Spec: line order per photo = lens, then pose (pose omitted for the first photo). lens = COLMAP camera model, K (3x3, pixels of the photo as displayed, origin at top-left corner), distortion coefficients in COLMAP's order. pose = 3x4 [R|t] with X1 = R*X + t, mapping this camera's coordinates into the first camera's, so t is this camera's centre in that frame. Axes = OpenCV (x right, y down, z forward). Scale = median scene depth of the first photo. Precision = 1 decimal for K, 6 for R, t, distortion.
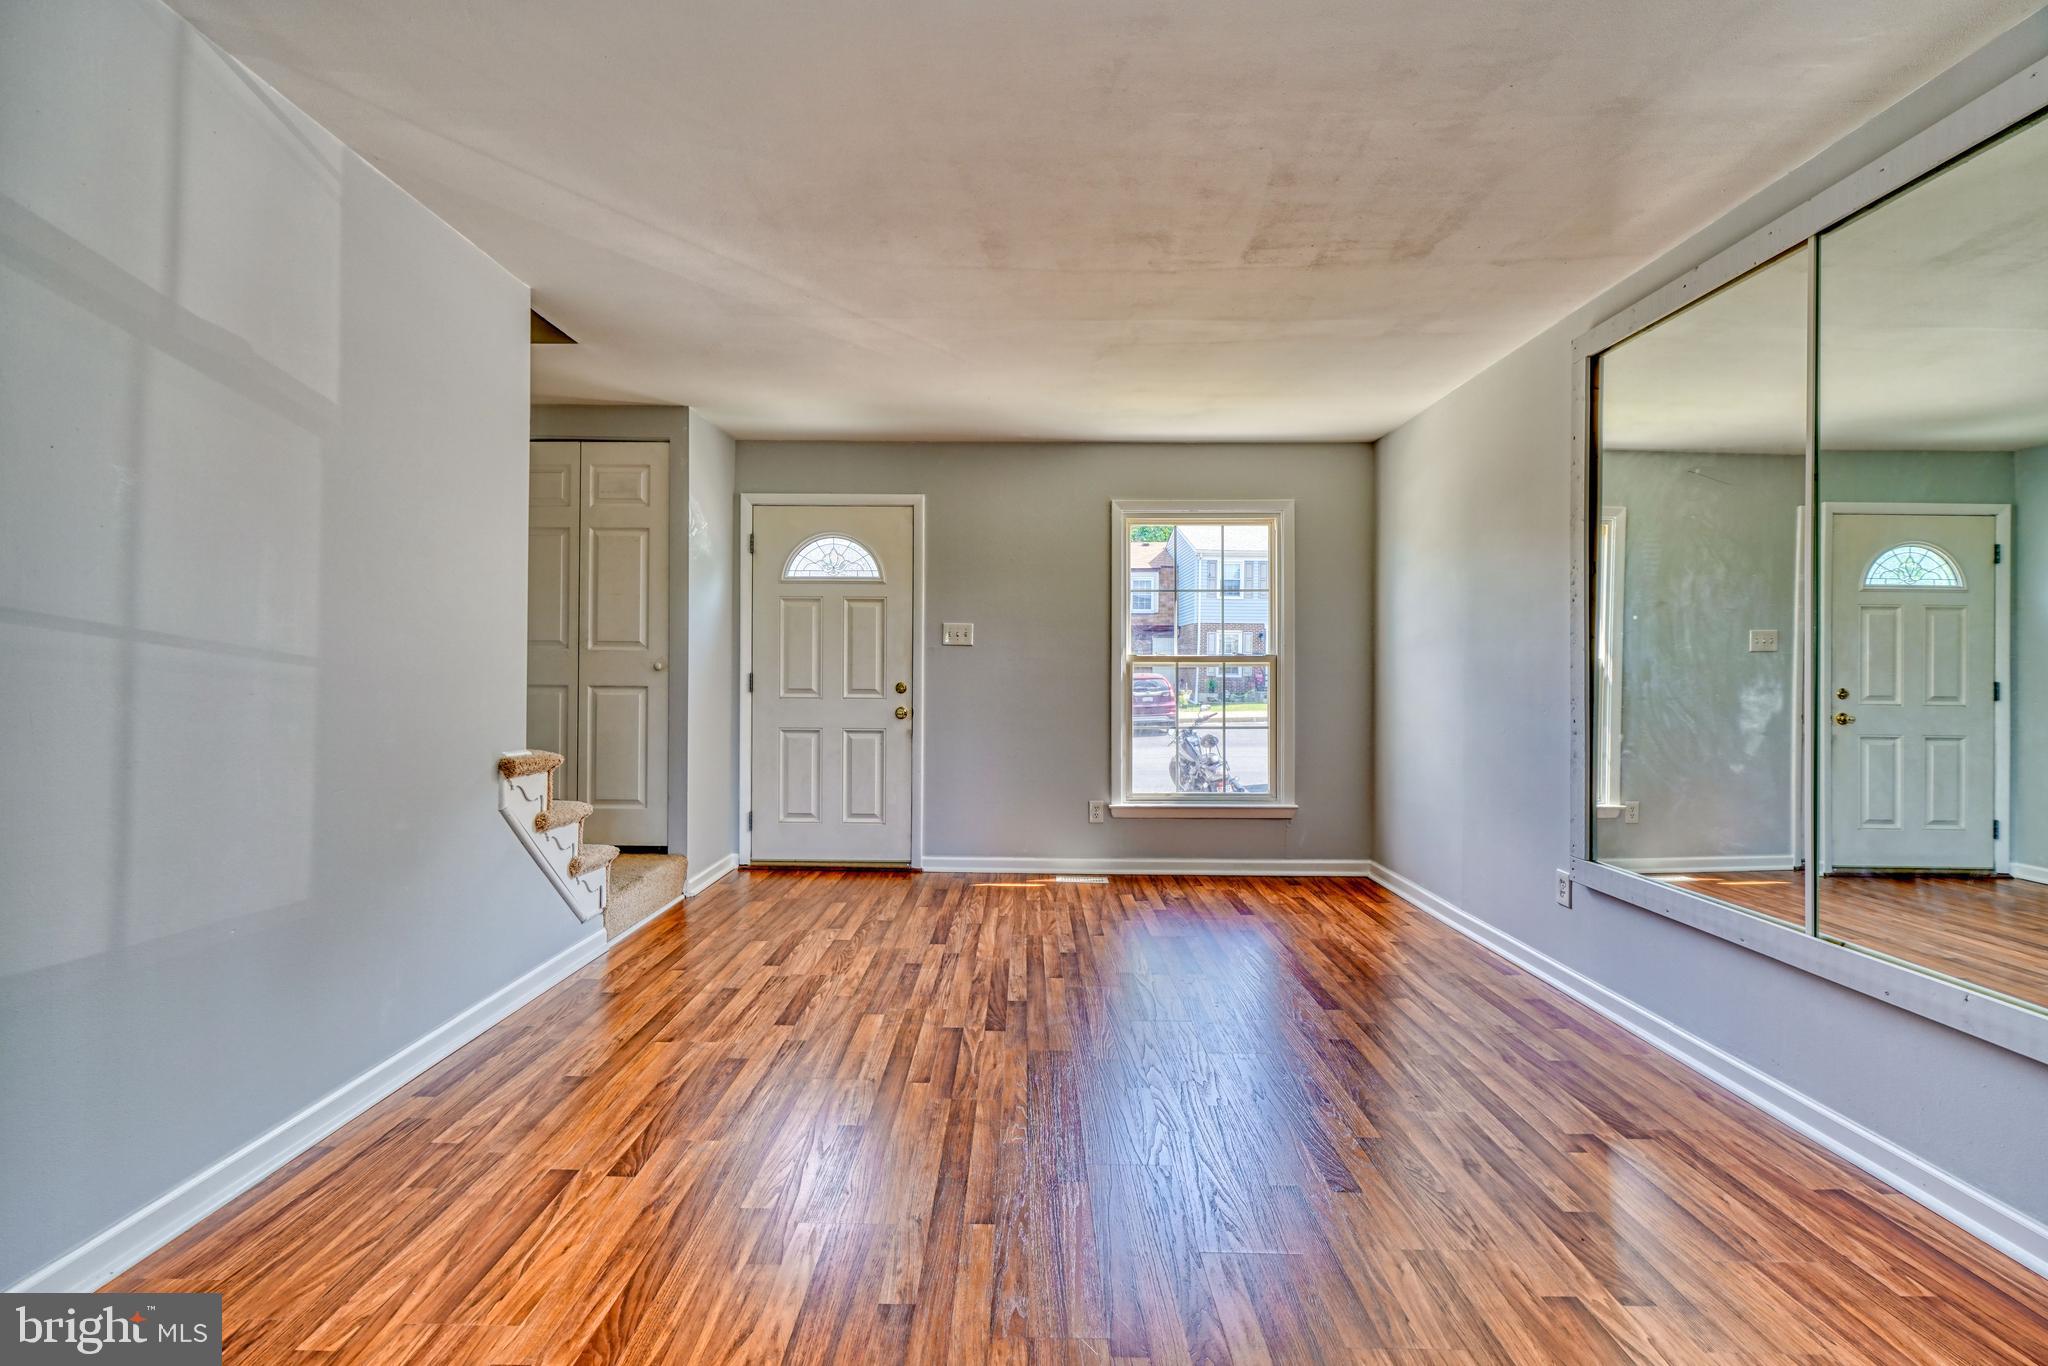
lens RADIAL K [[911.3, 0, 1015.2], [0, 911.3, 678.0], [0, 0, 1]] dist [-0.005501, 0.000957]
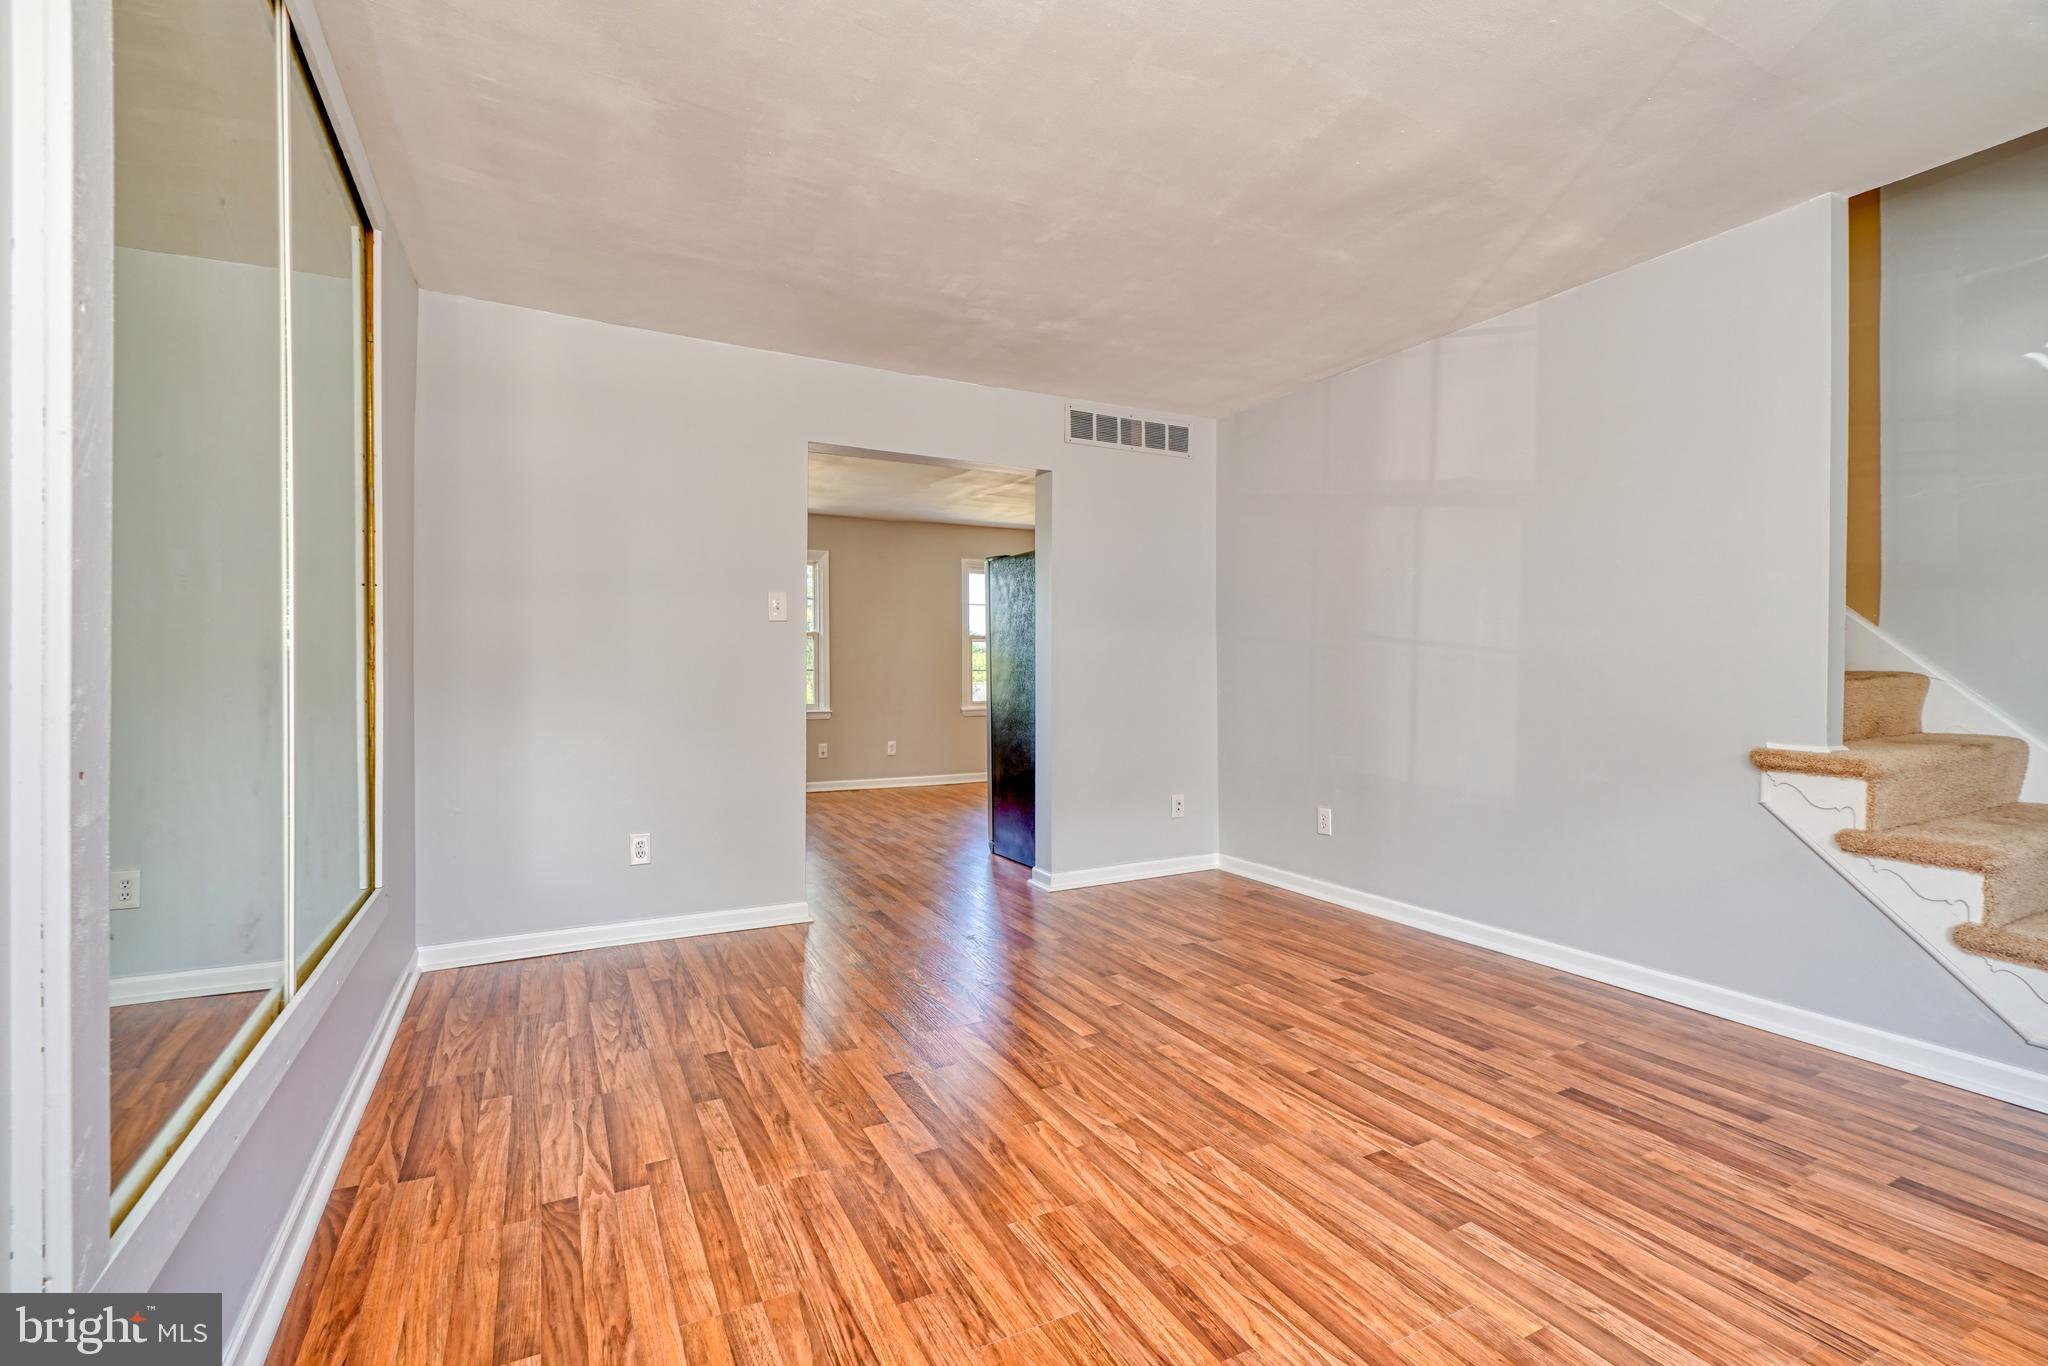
lens RADIAL K [[911.3, 0, 1015.2], [0, 911.3, 678.0], [0, 0, 1]] dist [-0.005501, 0.000957]
pose [[-0.882327, -0.006486, -0.470593, 0.632142], [-0.012659, 0.999870, 0.009952, 0.019457], [0.470467, 0.014738, -0.882294, 1.691837]]
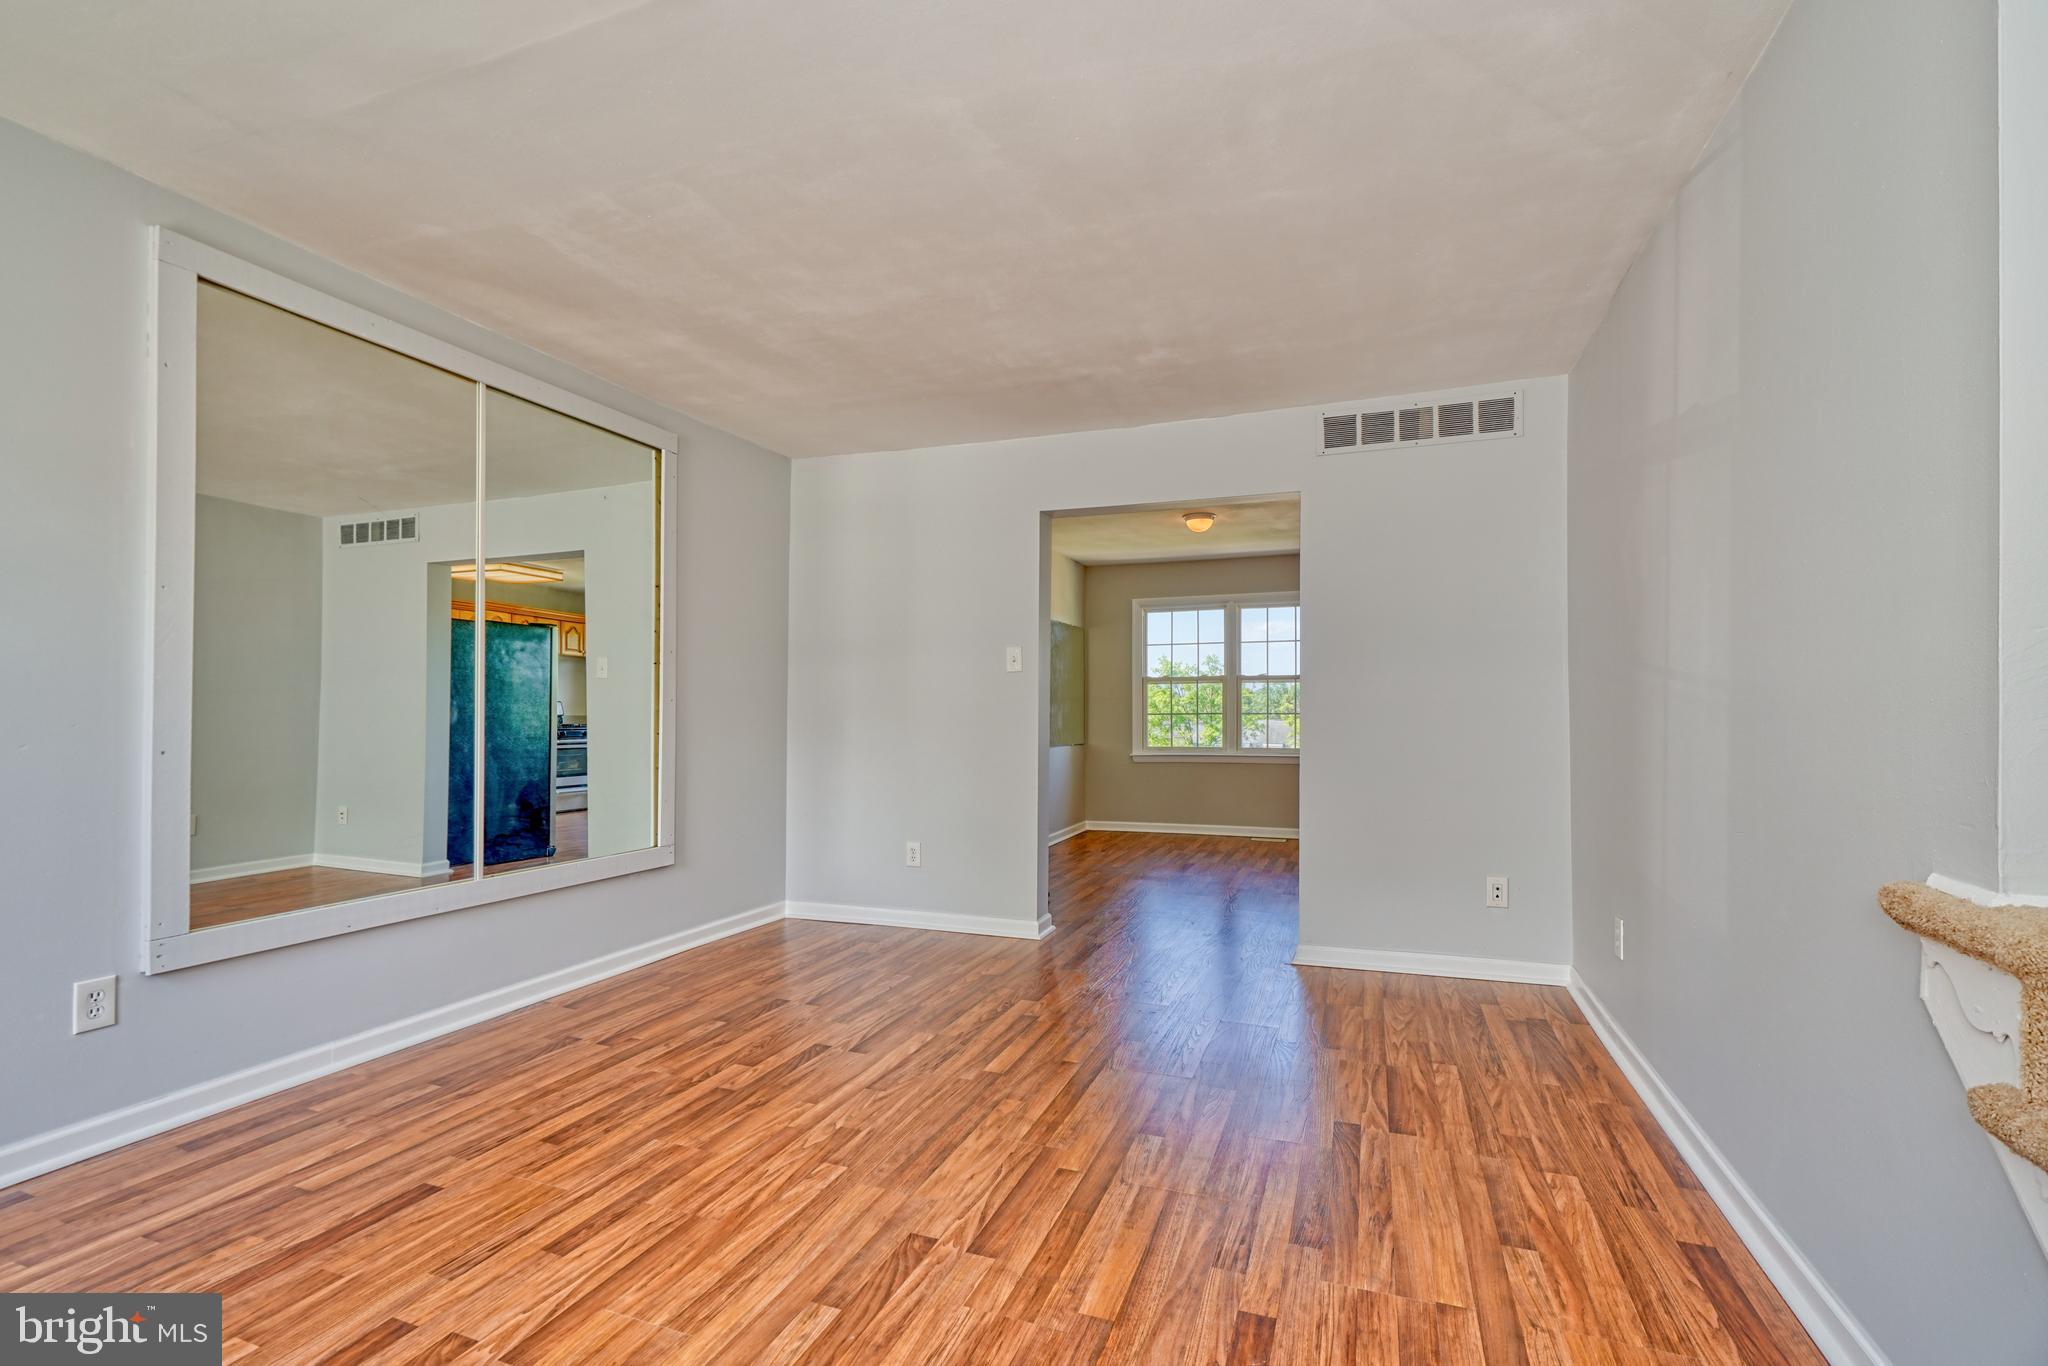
lens RADIAL K [[918.4, 0, 1023.4], [0, 918.4, 716.2], [0, 0, 1]] dist [-0.014884, 0.004386]
pose [[-0.939701, -0.011639, 0.341799, -0.352382], [-0.007531, 0.999883, 0.013343, 0.004805], [-0.341914, 0.009964, -0.939678, 1.812799]]
